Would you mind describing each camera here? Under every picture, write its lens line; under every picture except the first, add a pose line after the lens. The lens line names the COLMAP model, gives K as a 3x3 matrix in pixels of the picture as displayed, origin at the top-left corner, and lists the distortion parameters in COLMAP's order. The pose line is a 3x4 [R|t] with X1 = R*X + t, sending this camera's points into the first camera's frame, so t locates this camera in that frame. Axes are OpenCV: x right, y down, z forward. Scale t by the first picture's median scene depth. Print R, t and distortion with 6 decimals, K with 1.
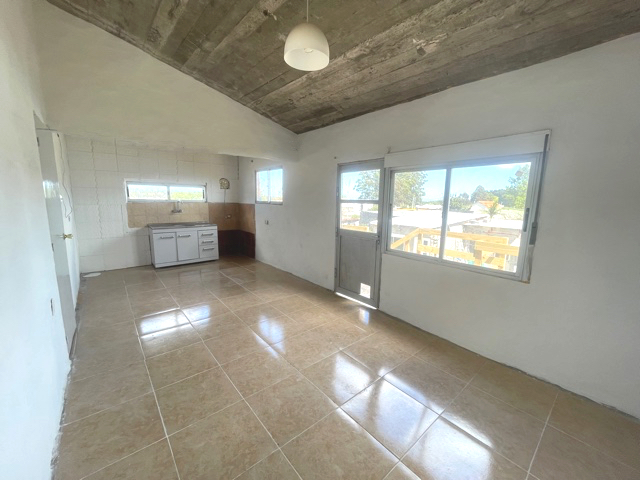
lens RADIAL K [[258.3, 0, 320.5], [0, 258.3, 238.8], [0, 0, 1]] dist [0.003691, 0.000386]
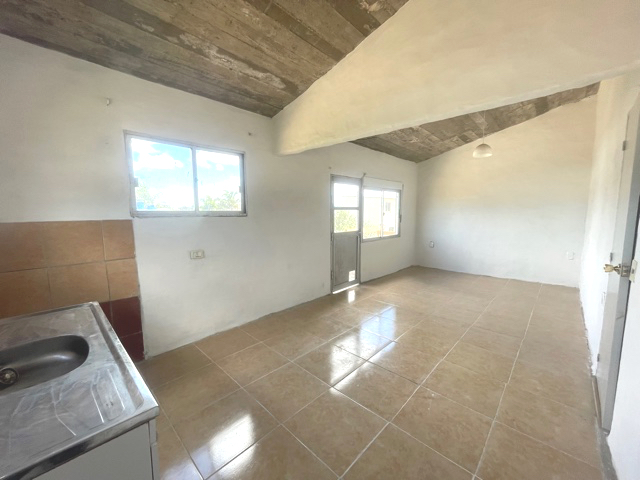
lens RADIAL K [[258.3, 0, 320.6], [0, 258.3, 239.2], [0, 0, 1]] dist [0.003691, 0.000386]
pose [[-0.109329, -0.124787, 0.986142, -1.028983], [0.154431, 0.977910, 0.140866, -0.181573], [-0.981936, 0.167692, -0.087643, 1.180630]]
